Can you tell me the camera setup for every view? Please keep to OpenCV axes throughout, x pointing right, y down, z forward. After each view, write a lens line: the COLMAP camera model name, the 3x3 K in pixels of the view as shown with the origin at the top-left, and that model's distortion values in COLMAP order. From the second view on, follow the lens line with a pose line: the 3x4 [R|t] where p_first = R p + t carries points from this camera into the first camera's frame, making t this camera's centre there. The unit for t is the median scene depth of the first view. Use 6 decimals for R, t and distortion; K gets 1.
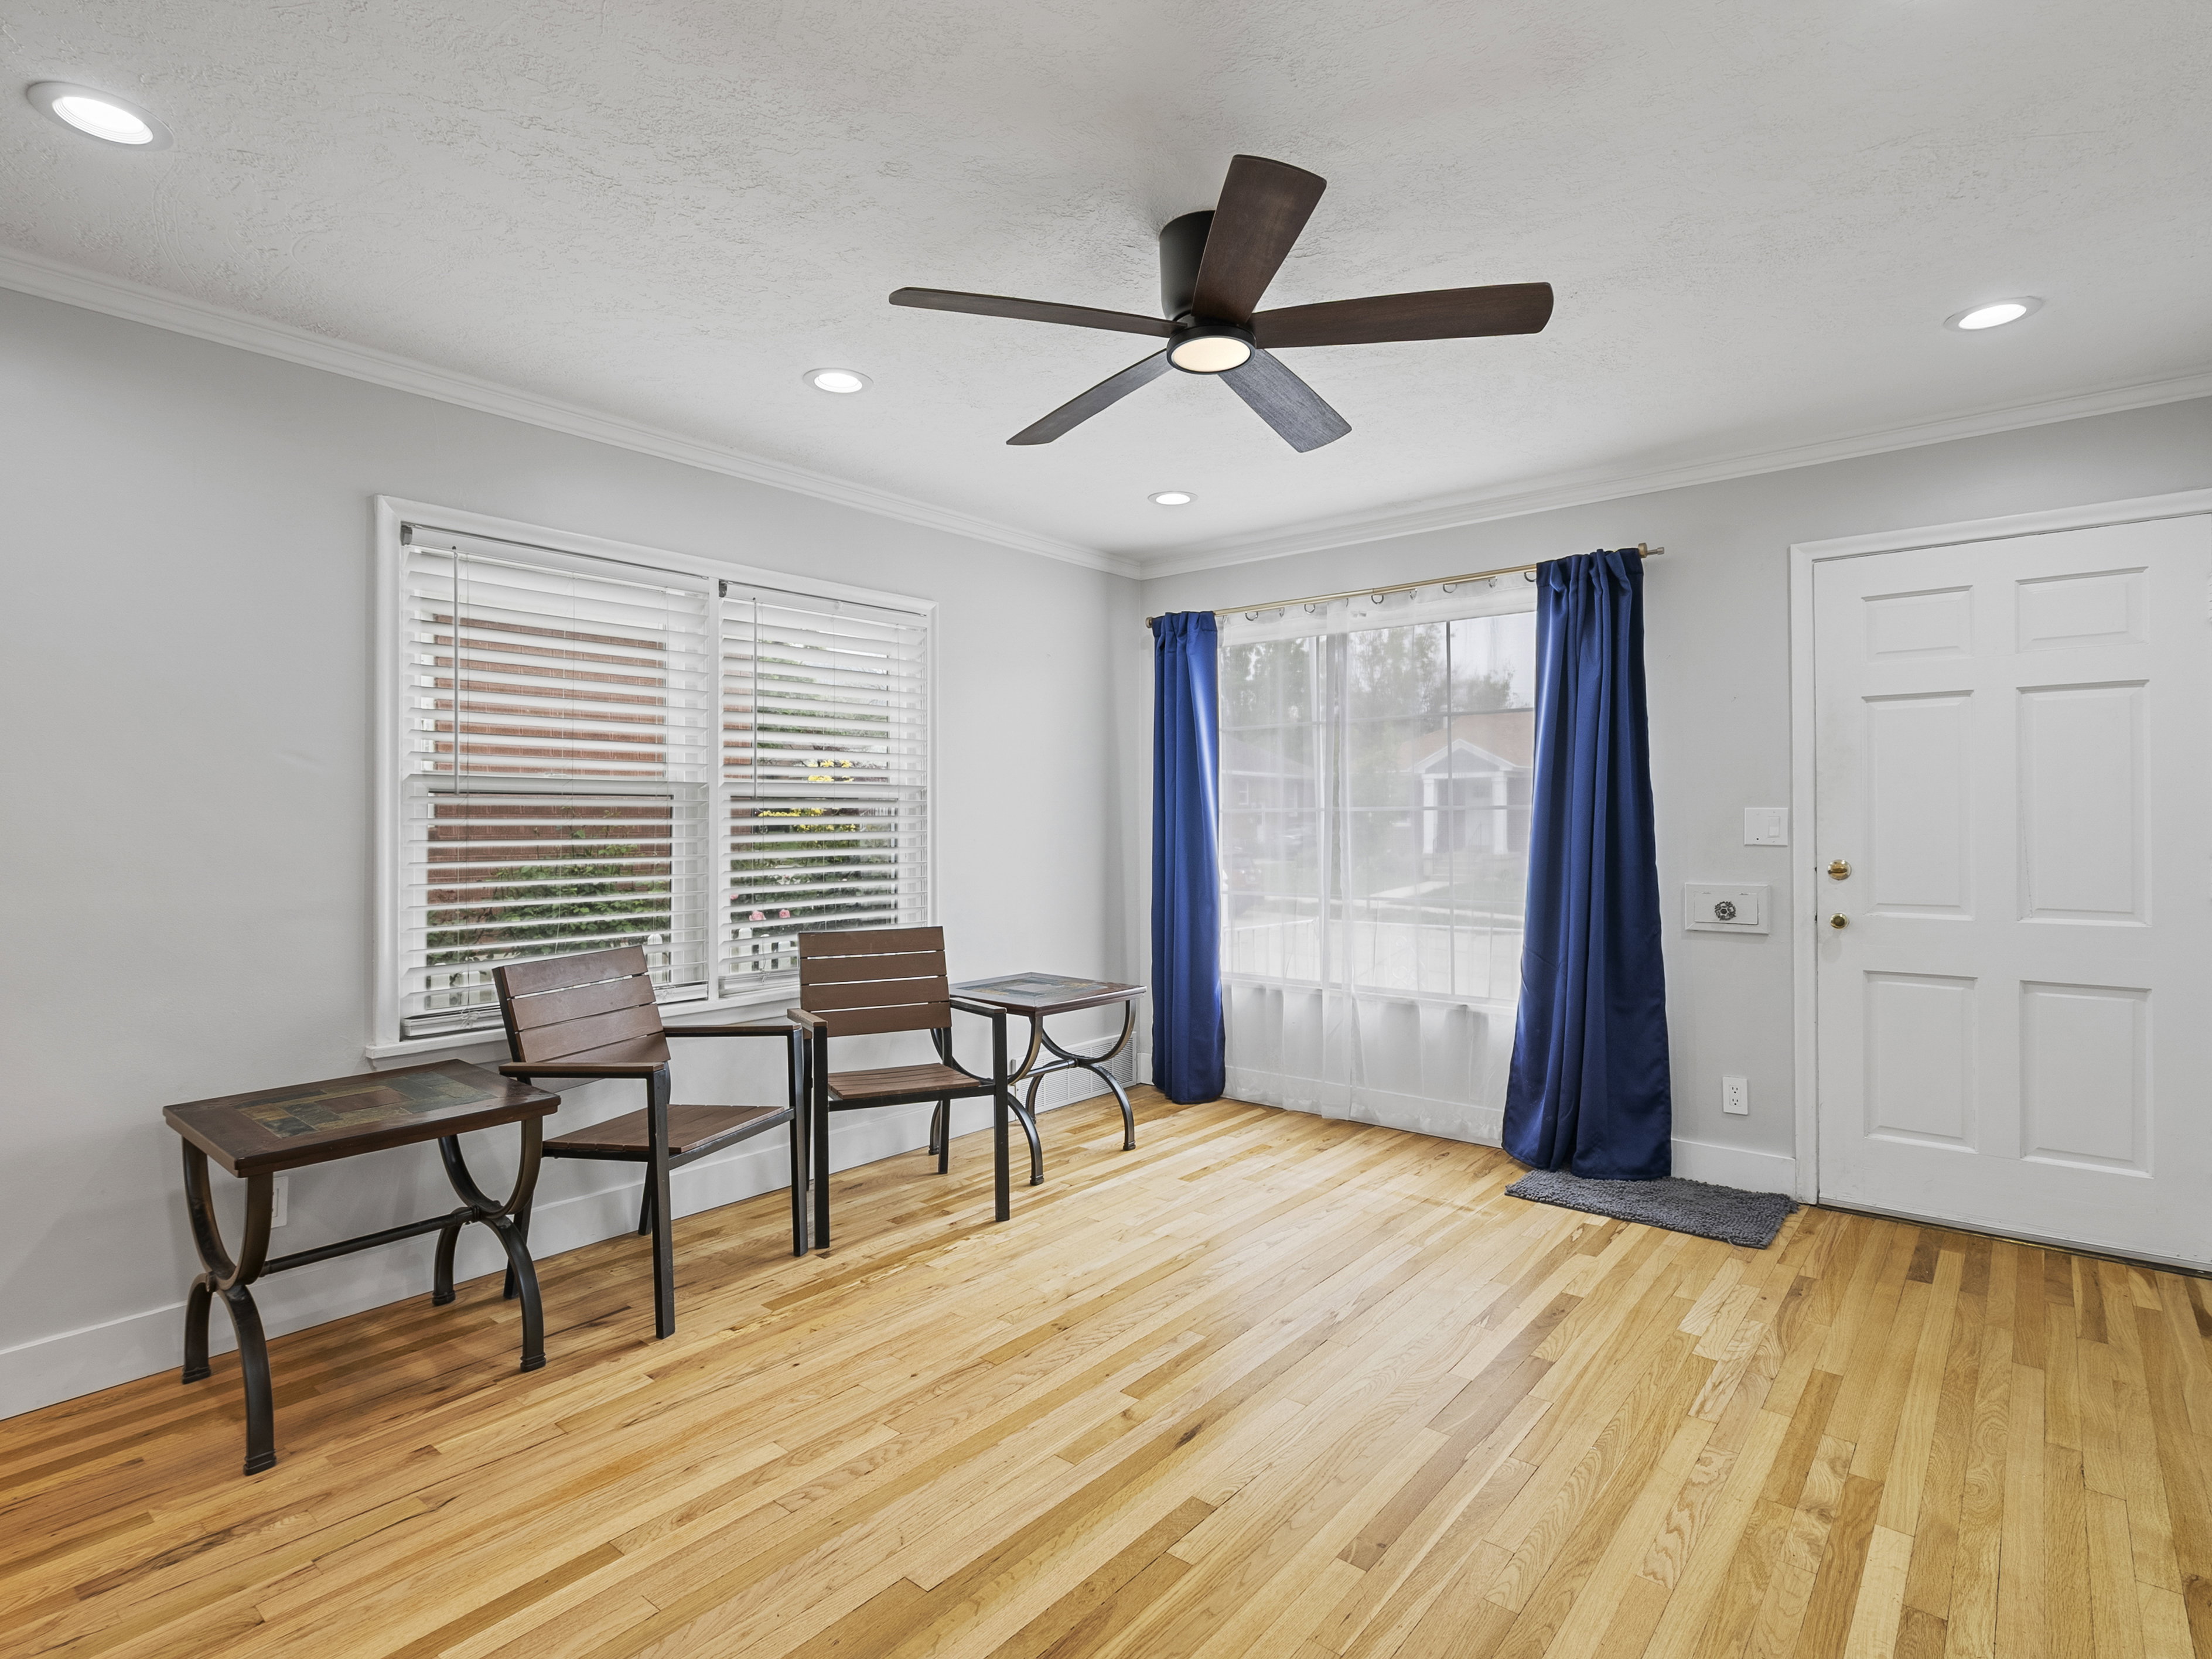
lens RADIAL K [[1123.6, 0, 1106.0], [0, 1123.6, 829.5], [0, 0, 1]] dist [-0.000555, 0.000644]
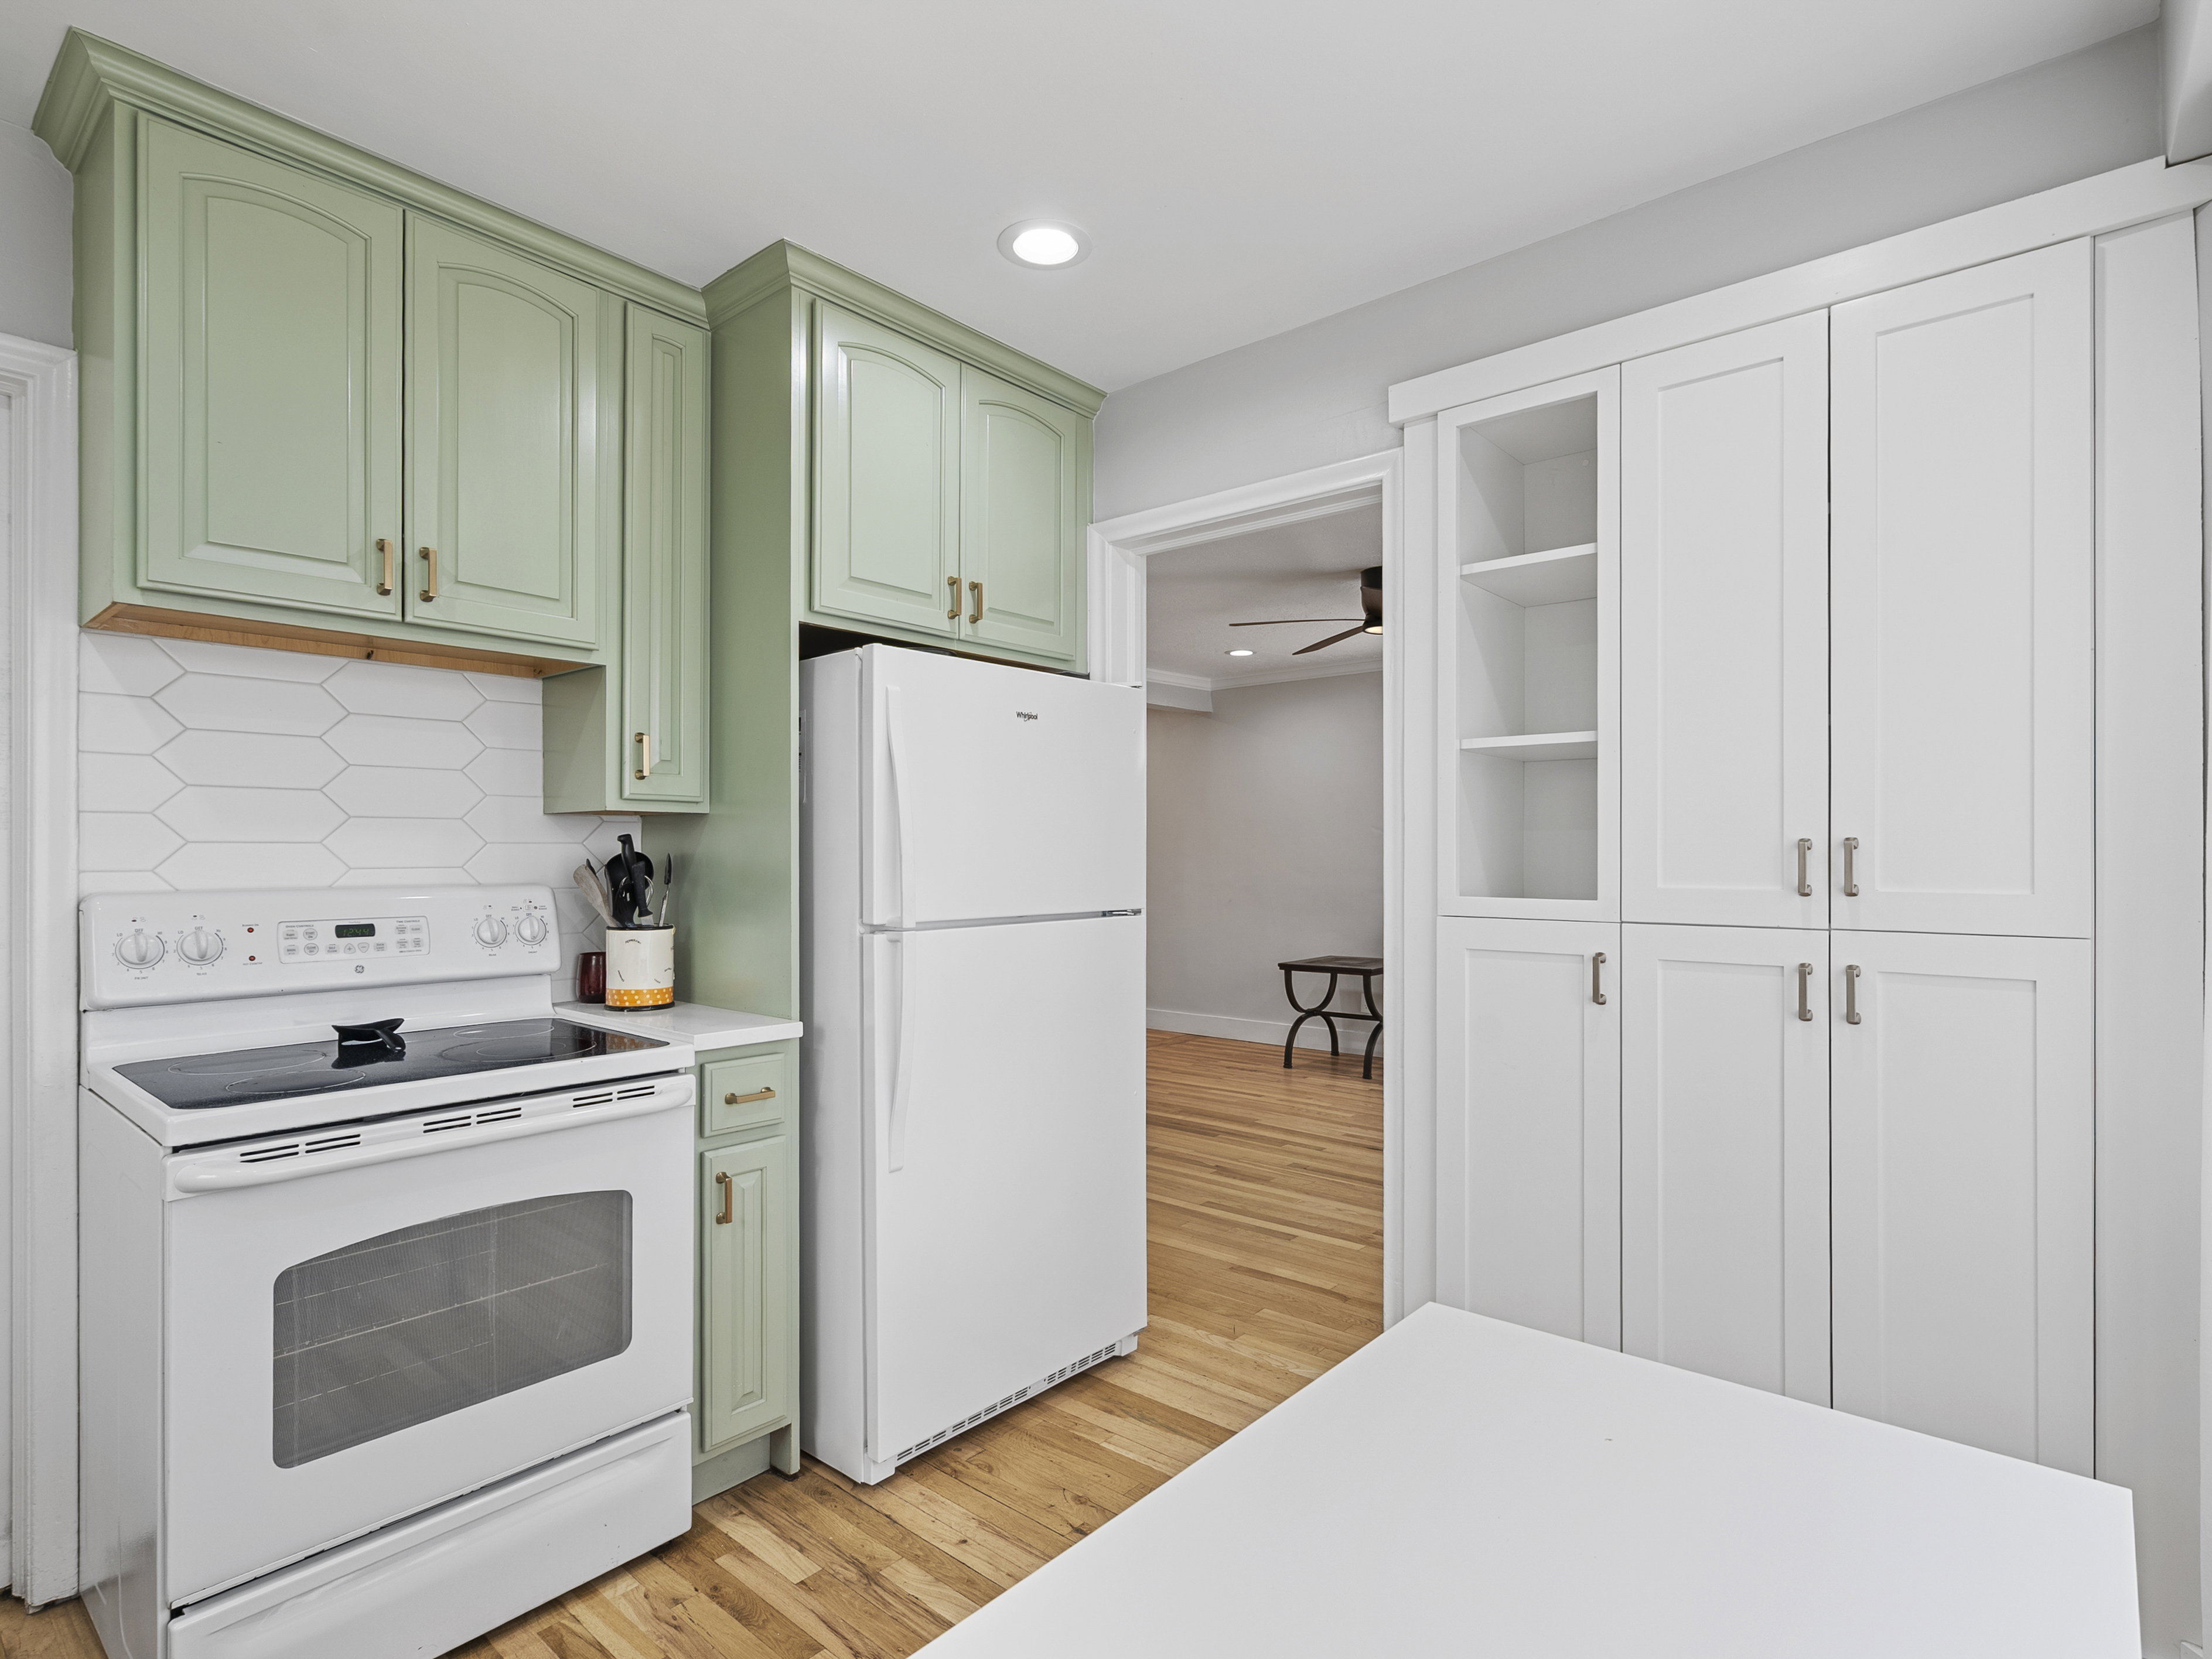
lens RADIAL K [[1117.8, 0, 1108.4], [0, 1117.8, 849.2], [0, 0, 1]] dist [-0.002277, 0.000399]
pose [[-0.014010, 0.003994, -0.999894, 1.799263], [-0.007079, 0.999967, 0.004093, -0.025555], [0.999877, 0.007135, -0.013981, 0.429206]]
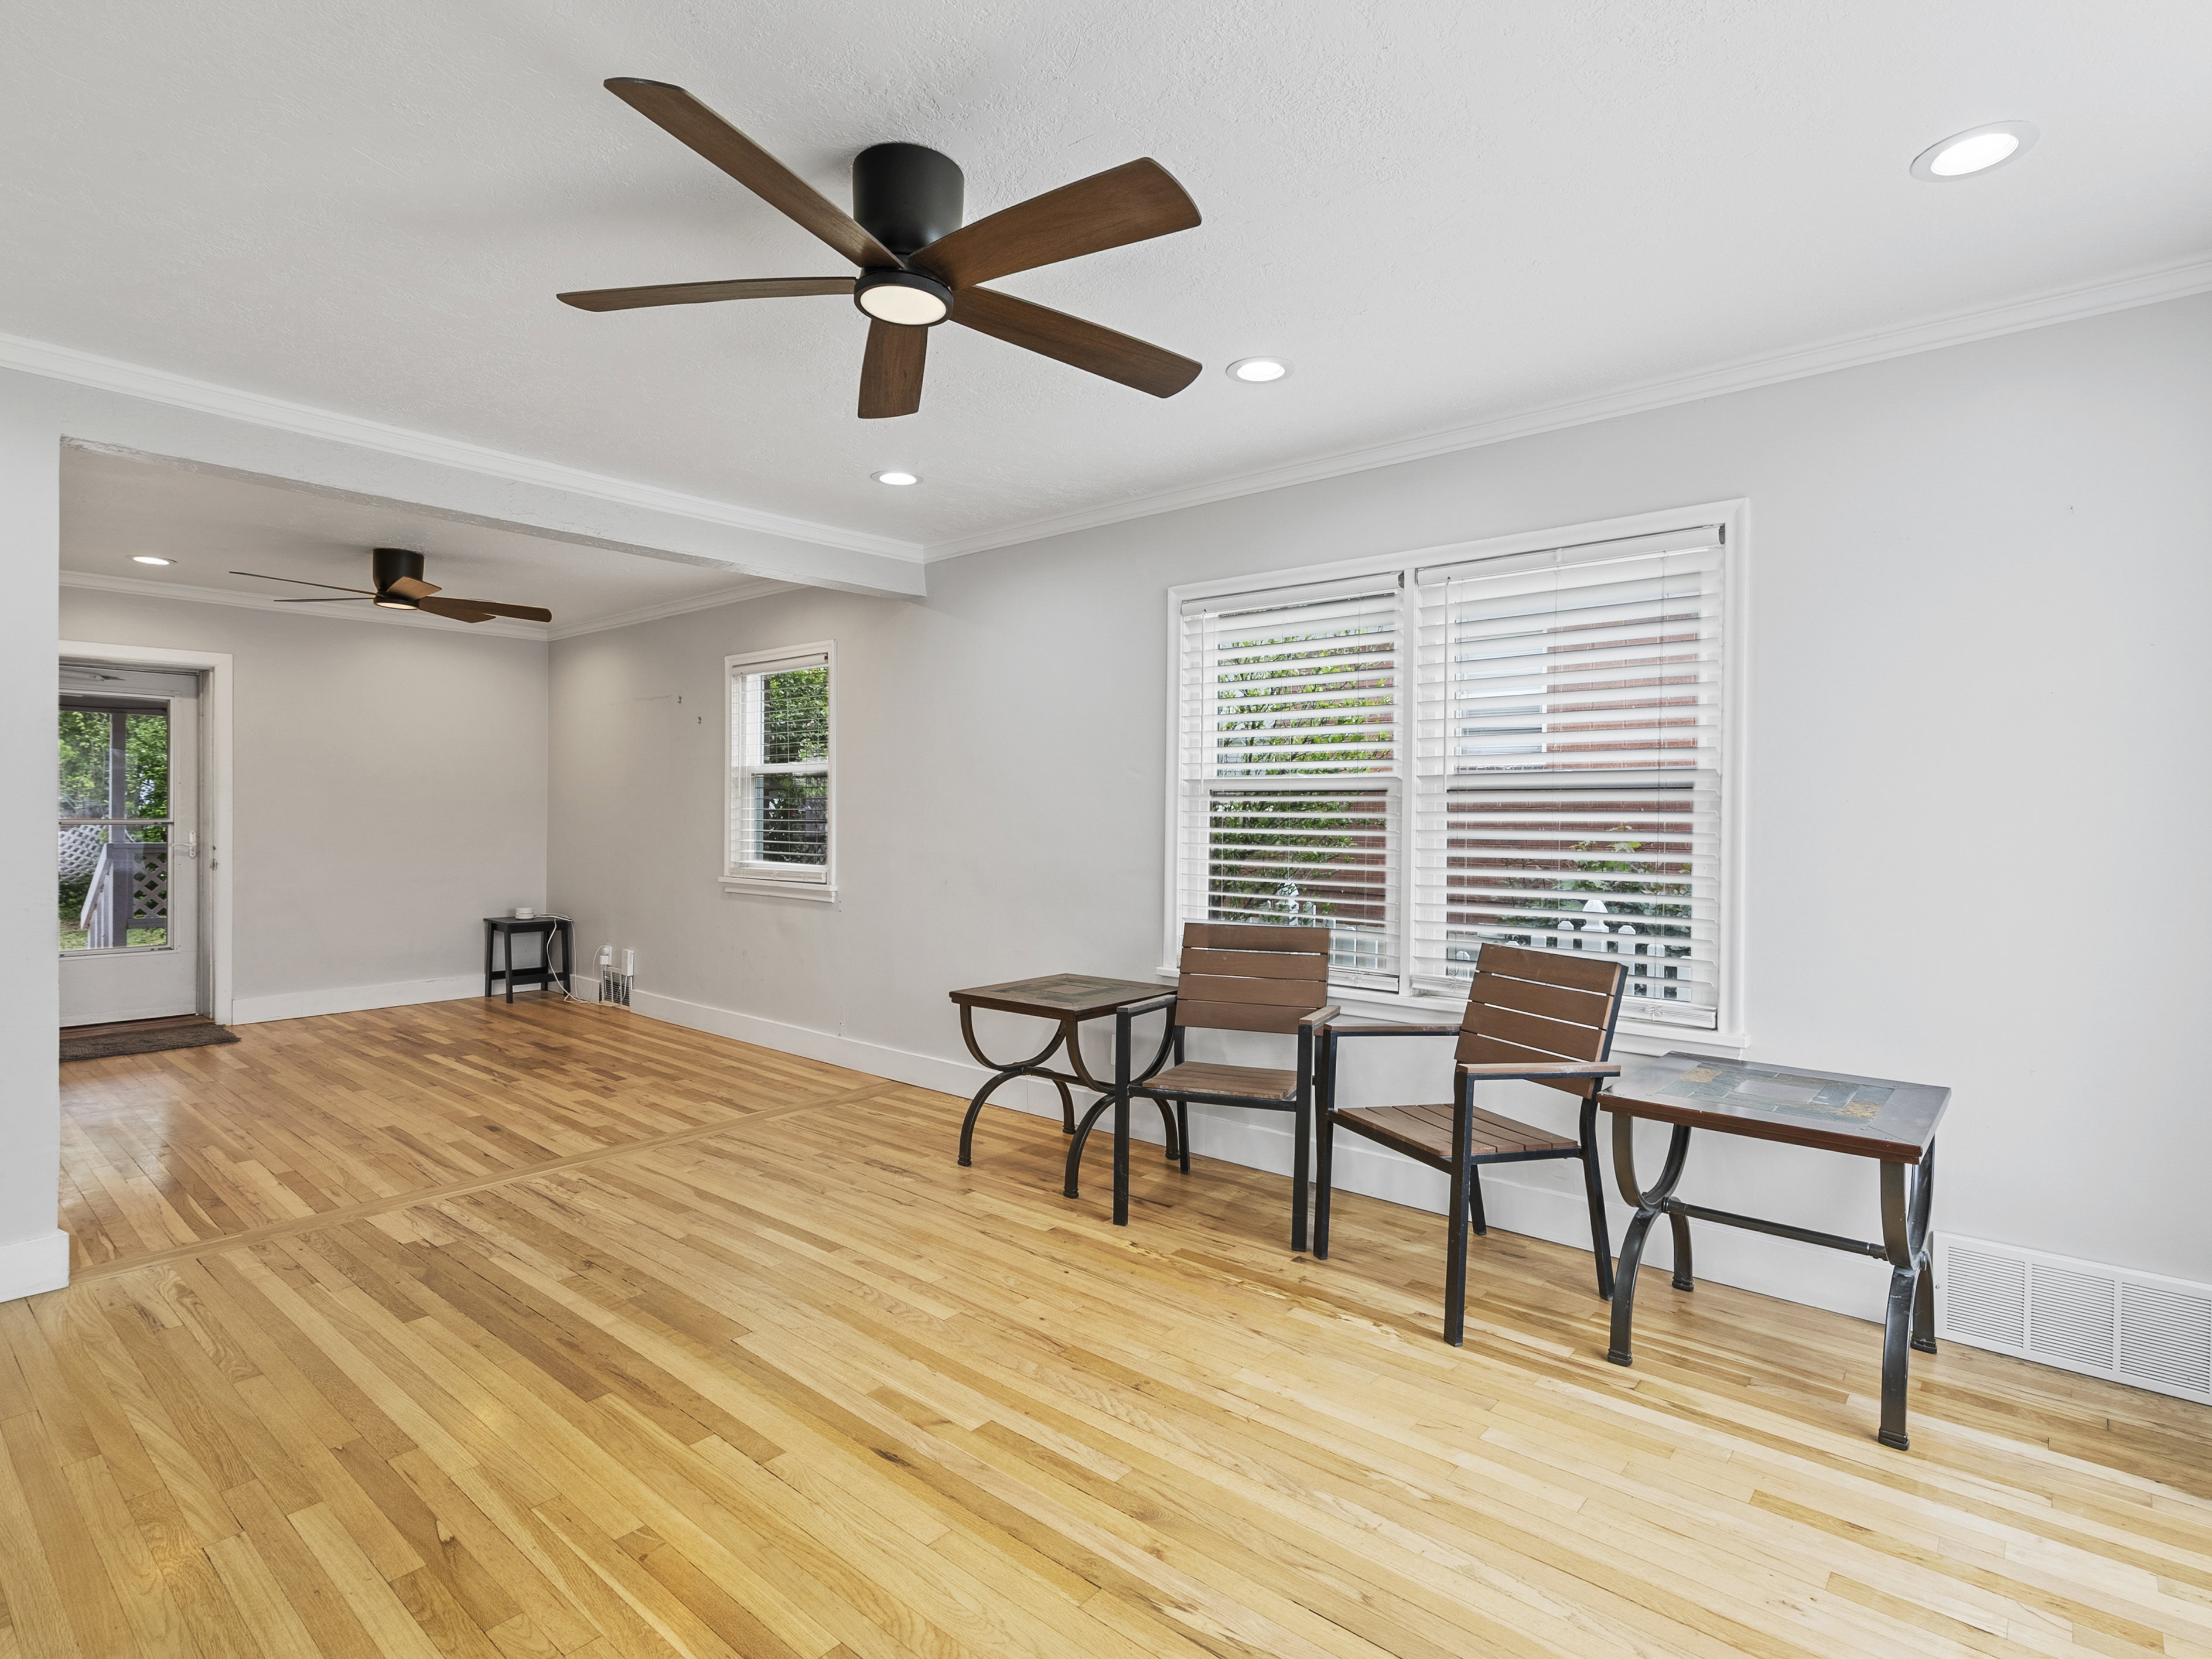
lens RADIAL K [[1117.8, 0, 1108.4], [0, 1117.8, 849.2], [0, 0, 1]] dist [-0.002277, 0.000399]
pose [[-0.010890, 0.034345, -0.999351, 0.826253], [-0.013813, 0.999309, 0.034495, -0.010015], [0.999845, 0.014180, -0.010408, 0.978169]]
